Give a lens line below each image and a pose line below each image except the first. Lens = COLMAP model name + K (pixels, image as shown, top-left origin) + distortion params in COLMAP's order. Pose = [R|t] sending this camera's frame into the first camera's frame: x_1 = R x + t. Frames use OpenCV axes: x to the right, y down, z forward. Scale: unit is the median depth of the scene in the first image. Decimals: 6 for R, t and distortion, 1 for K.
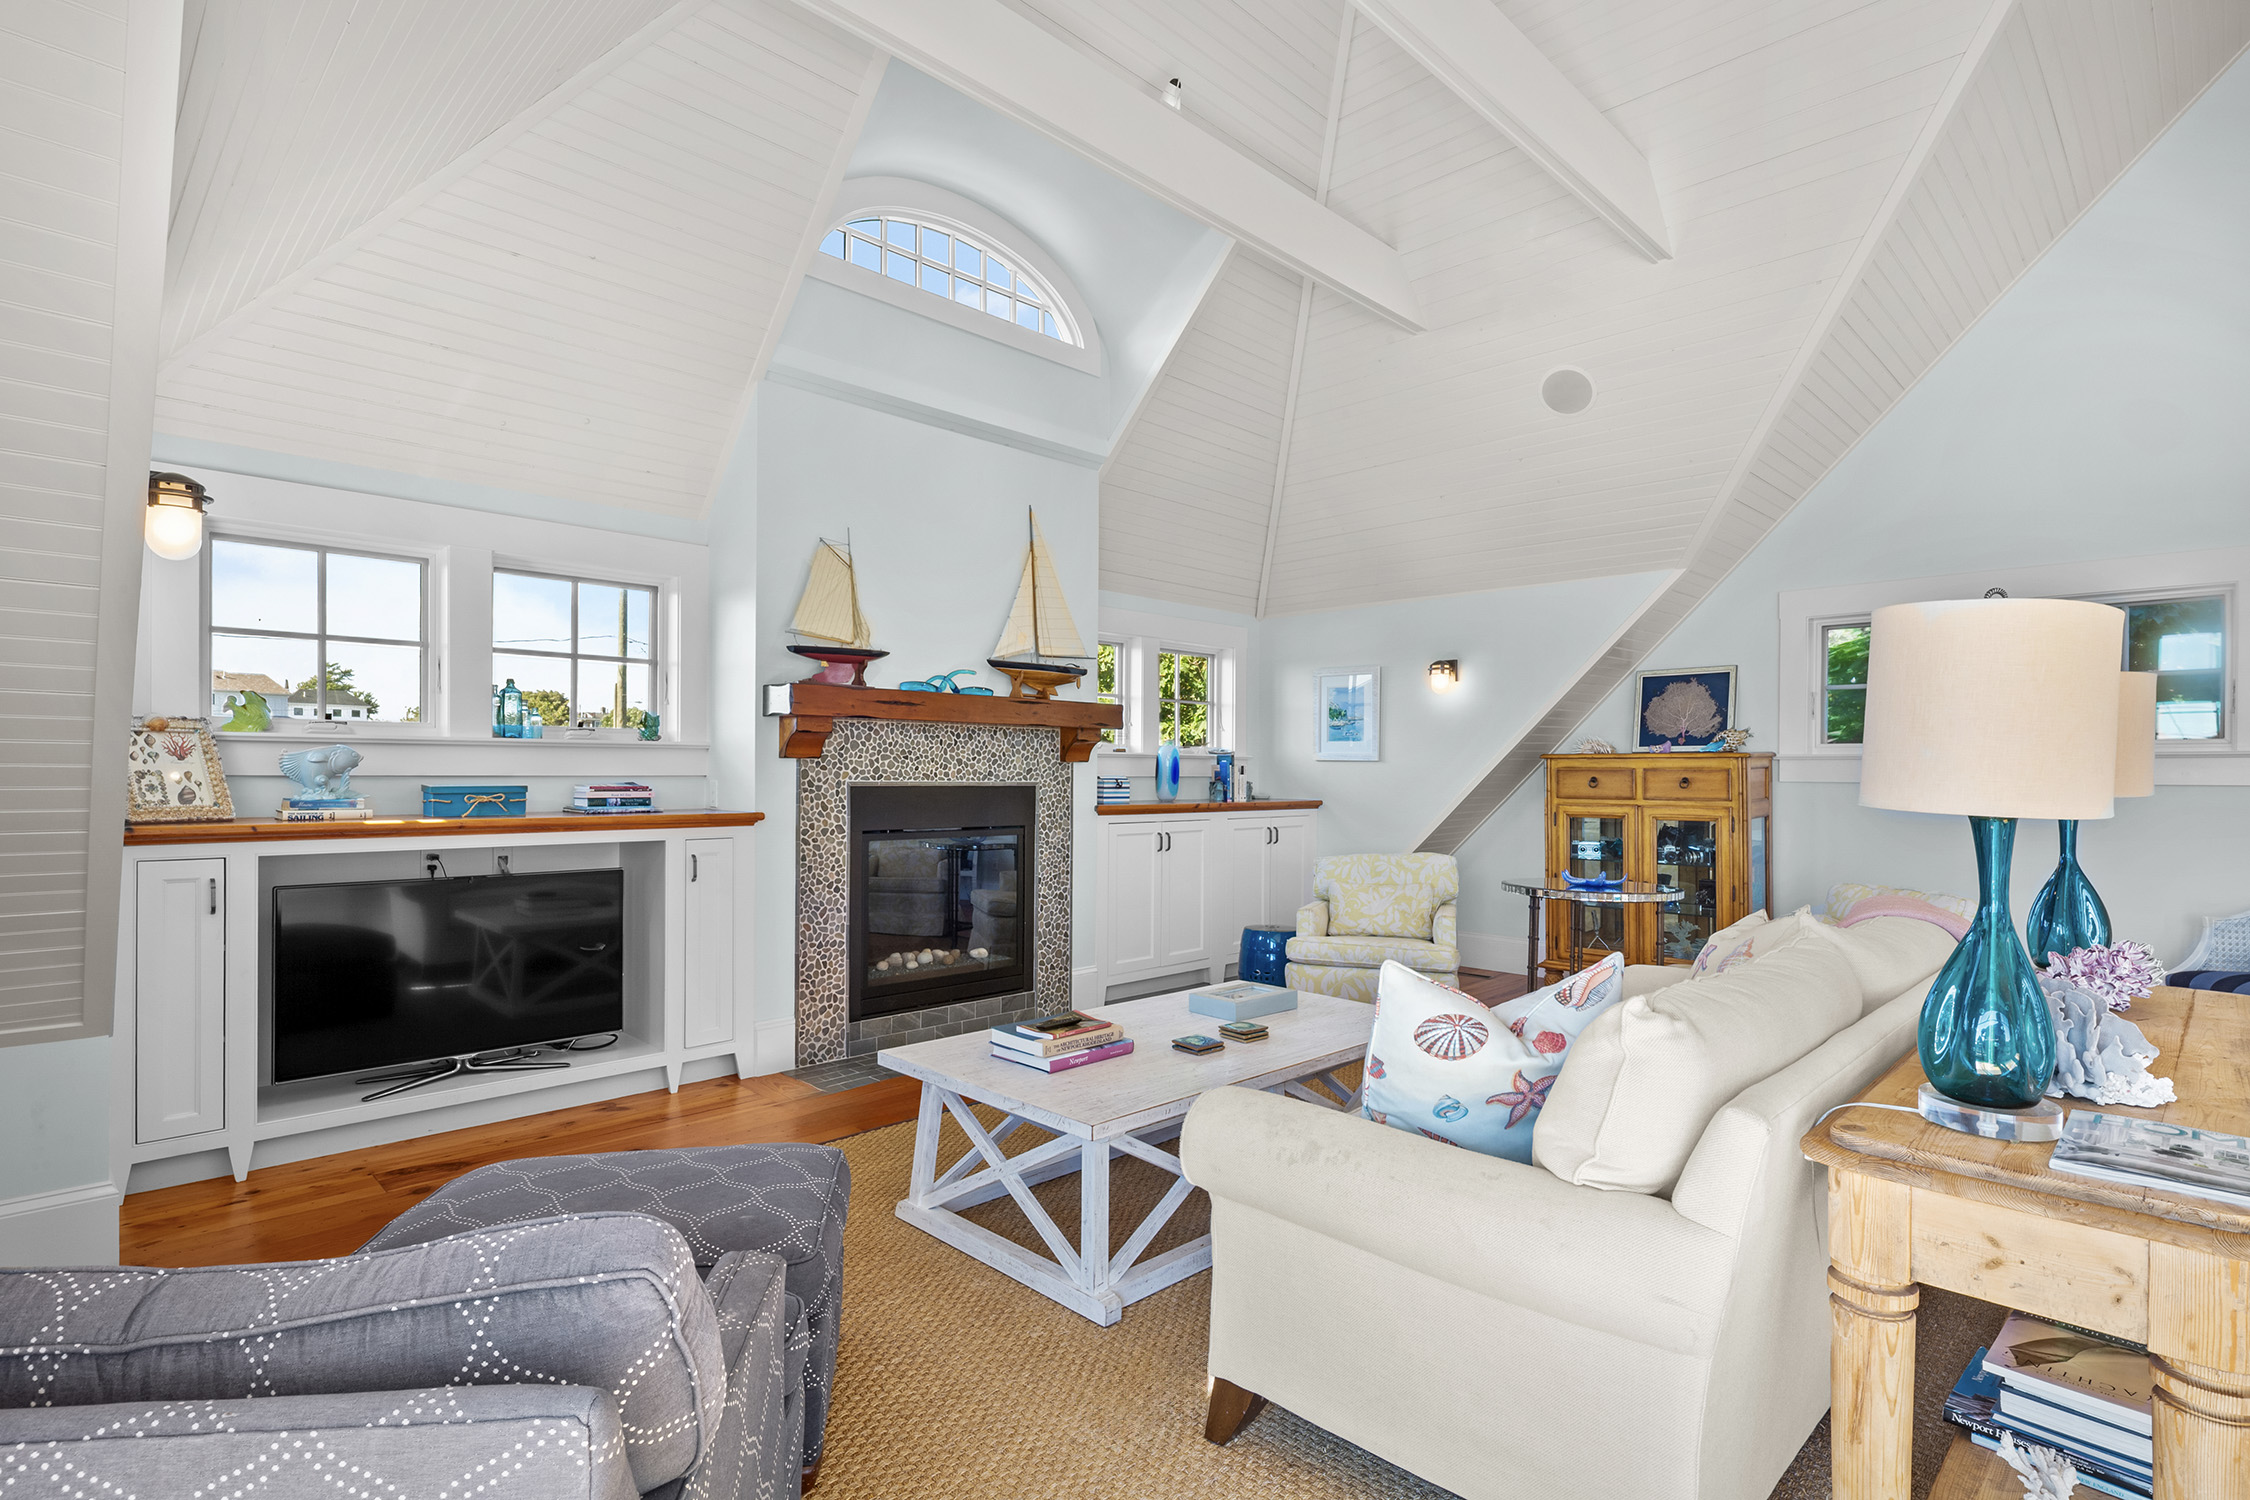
lens RADIAL K [[1119.9, 0, 1121.8], [0, 1119.9, 775.9], [0, 0, 1]] dist [0.001214, -0.000271]
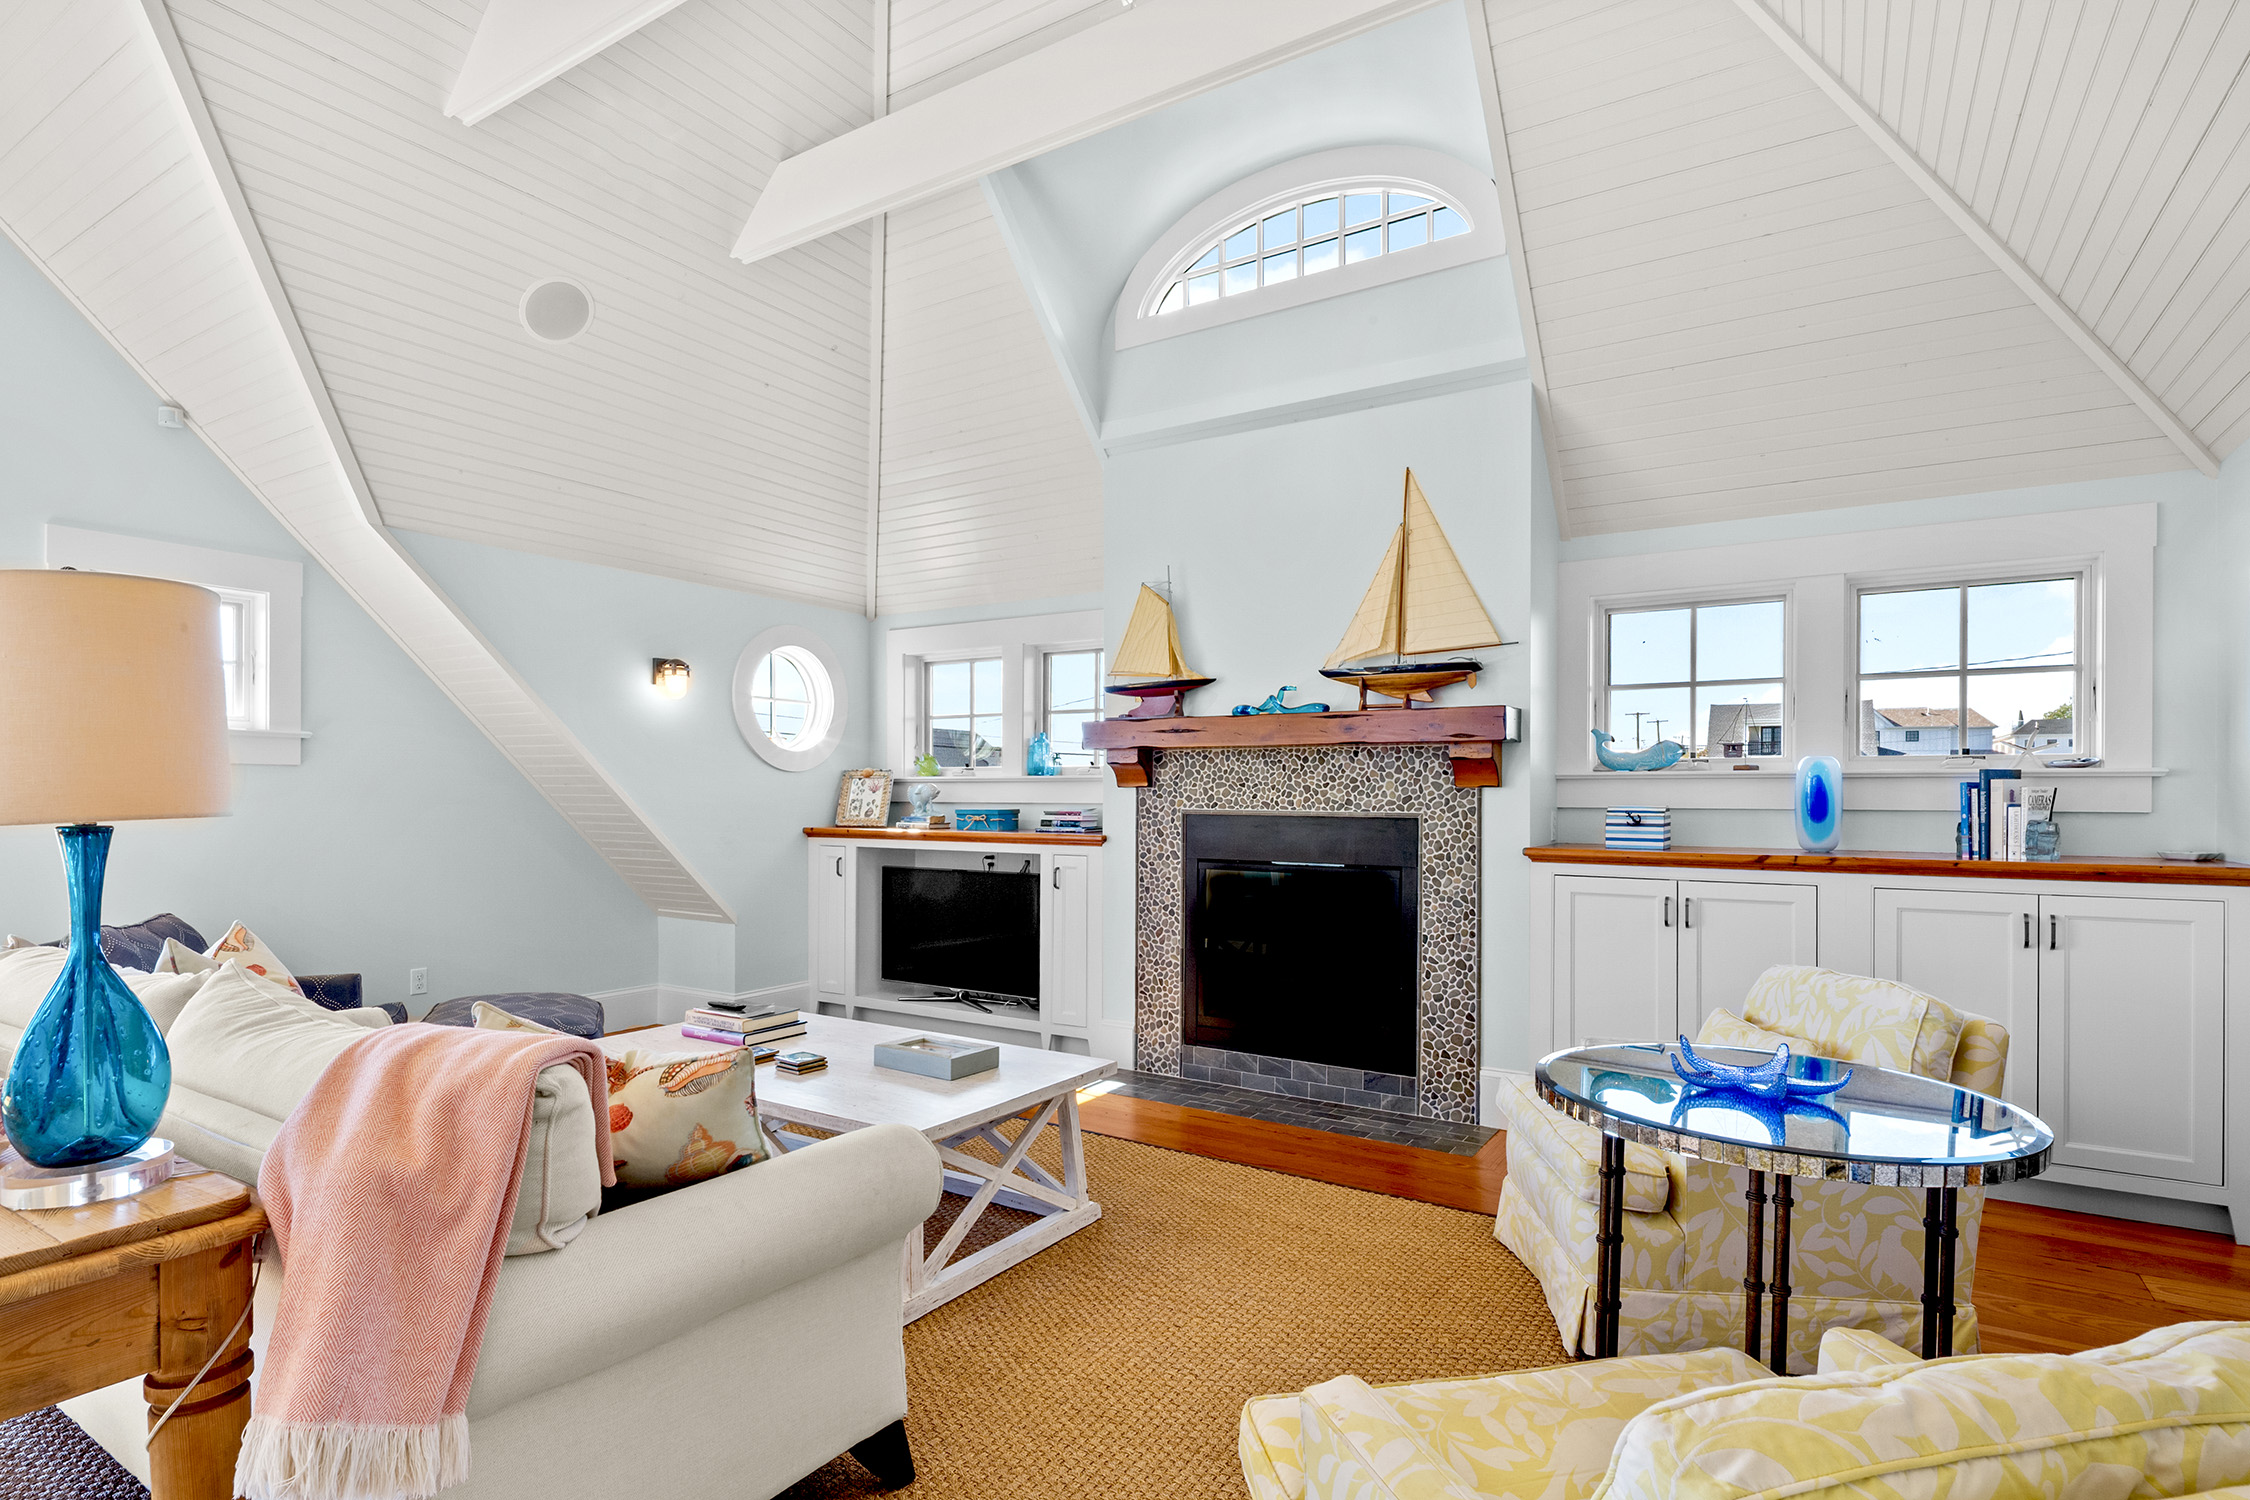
lens RADIAL K [[1105.0, 0, 1152.4], [0, 1105.0, 795.7], [0, 0, 1]] dist [0.000898, -0.000133]
pose [[0.230758, -0.006784, -0.972988, 0.747140], [-0.007767, 0.999931, -0.008814, 0.001690], [0.972980, 0.009591, 0.230689, 0.745450]]
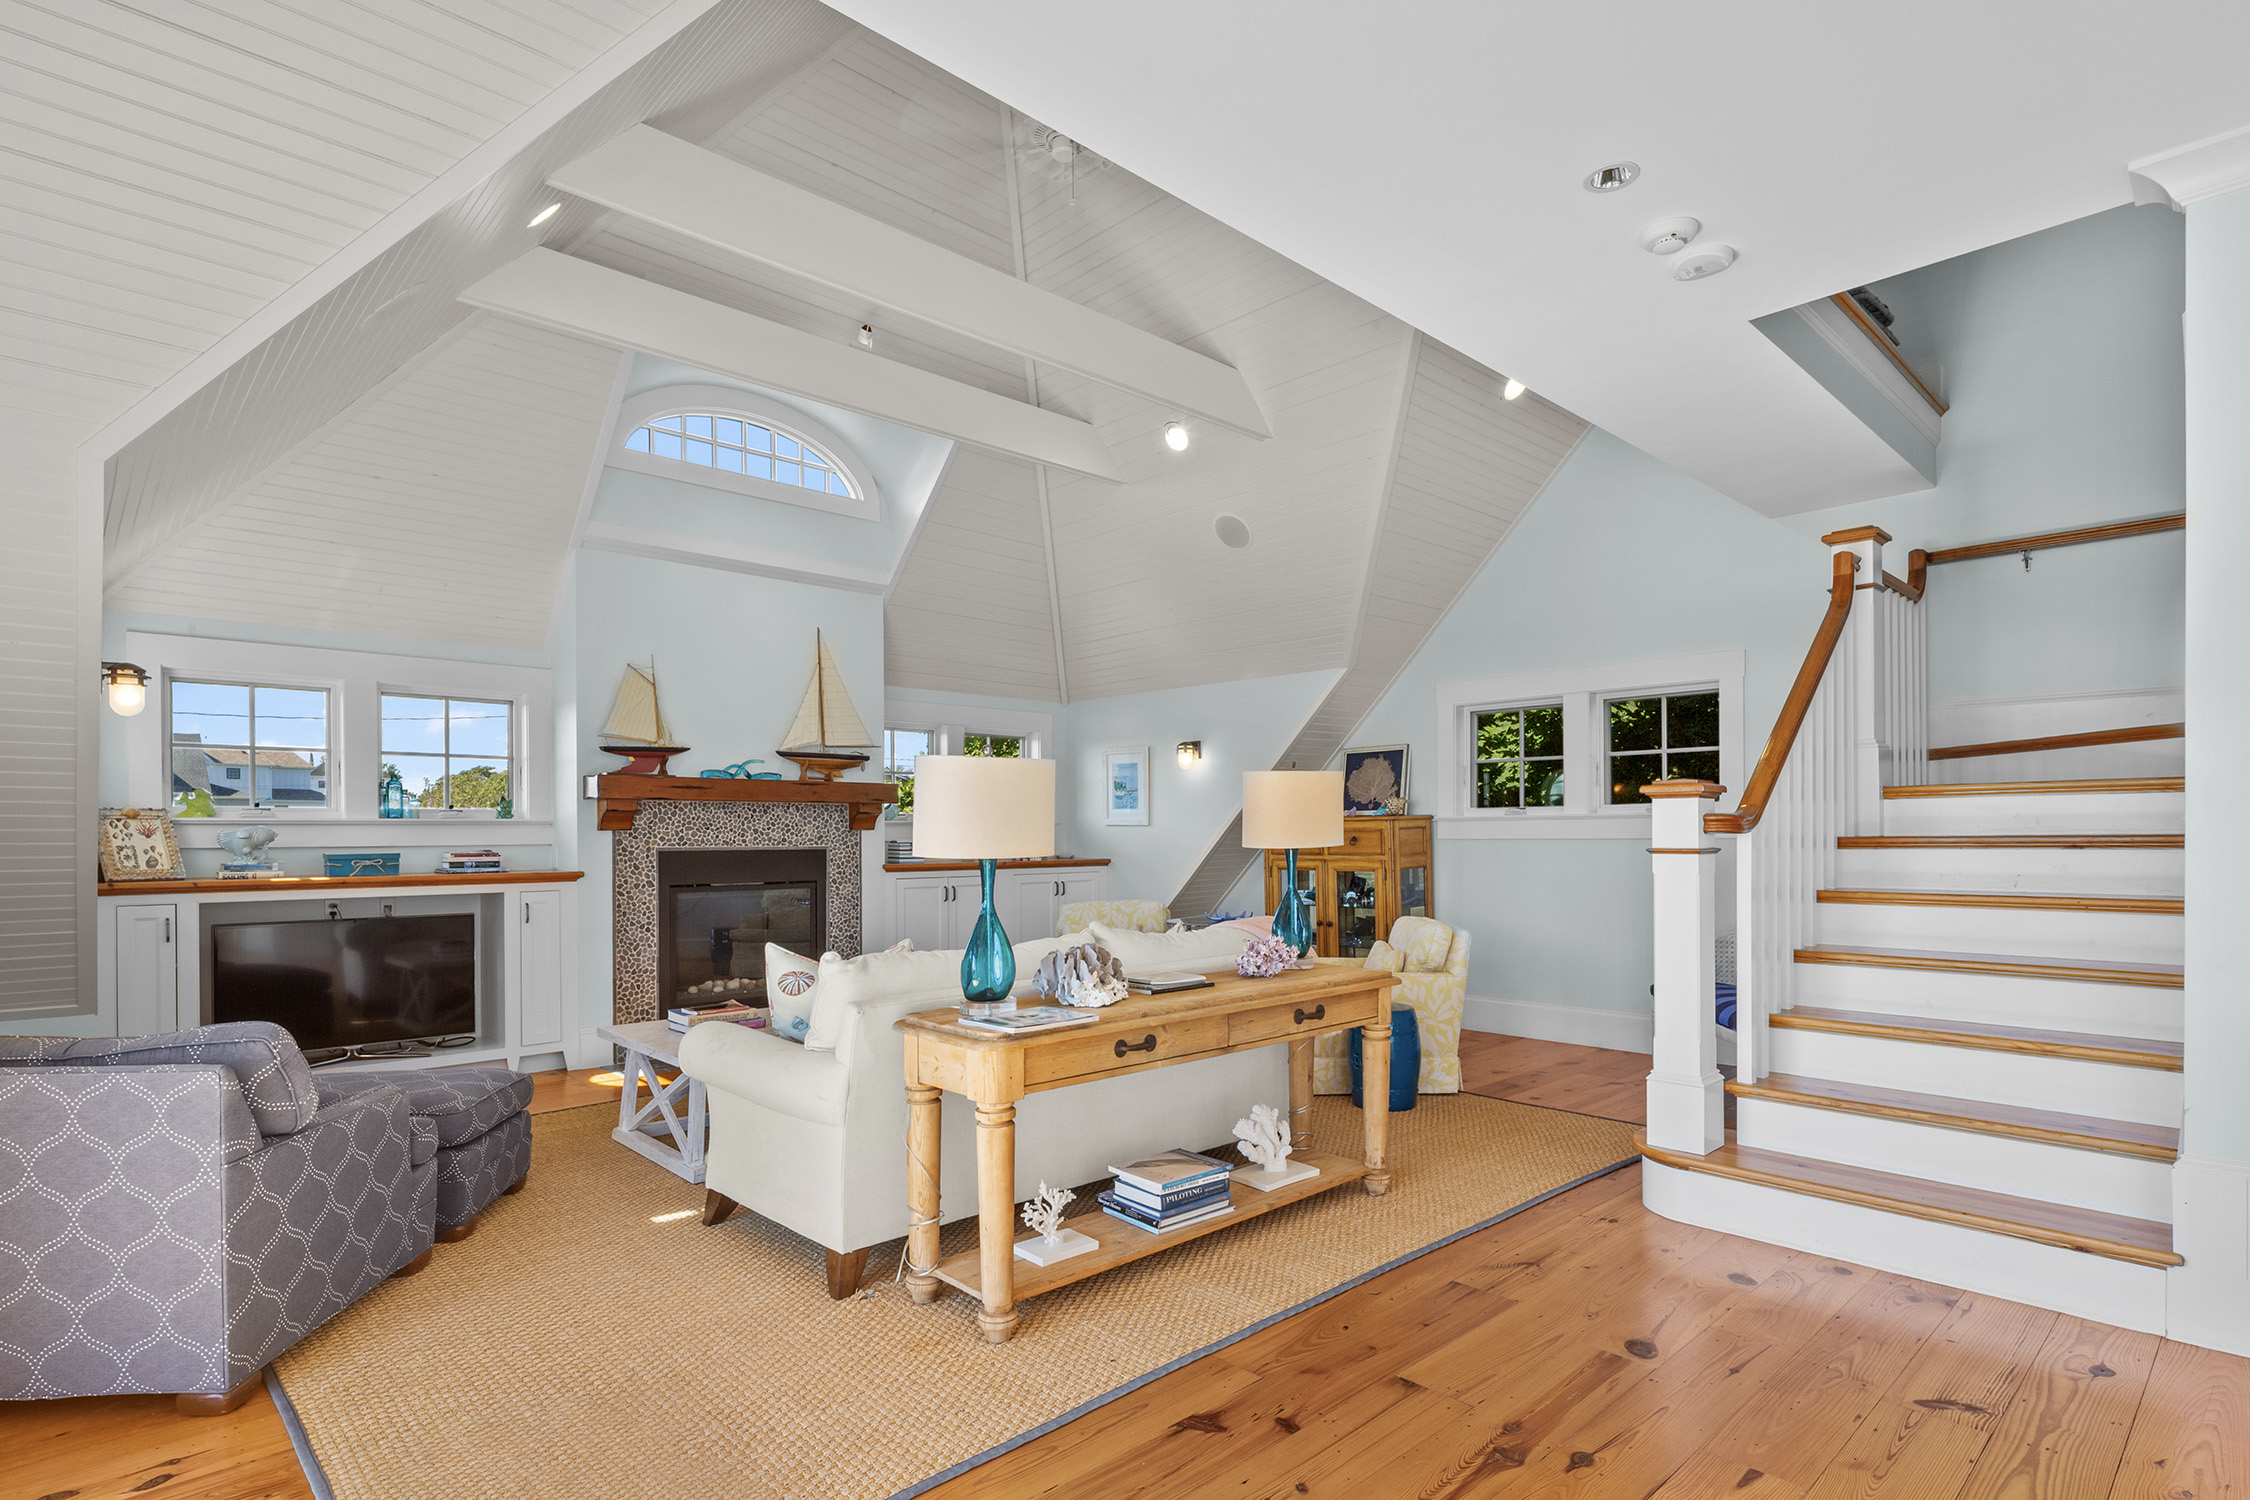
lens RADIAL K [[1142.6, 0, 1111.7], [0, 1142.6, 838.5], [0, 0, 1]] dist [-0.000052, 0.000281]
pose [[0.999425, -0.011758, -0.031816, 0.333969], [0.011747, 0.999931, -0.000528, 0.001508], [0.031820, 0.000154, 0.999494, -0.323388]]
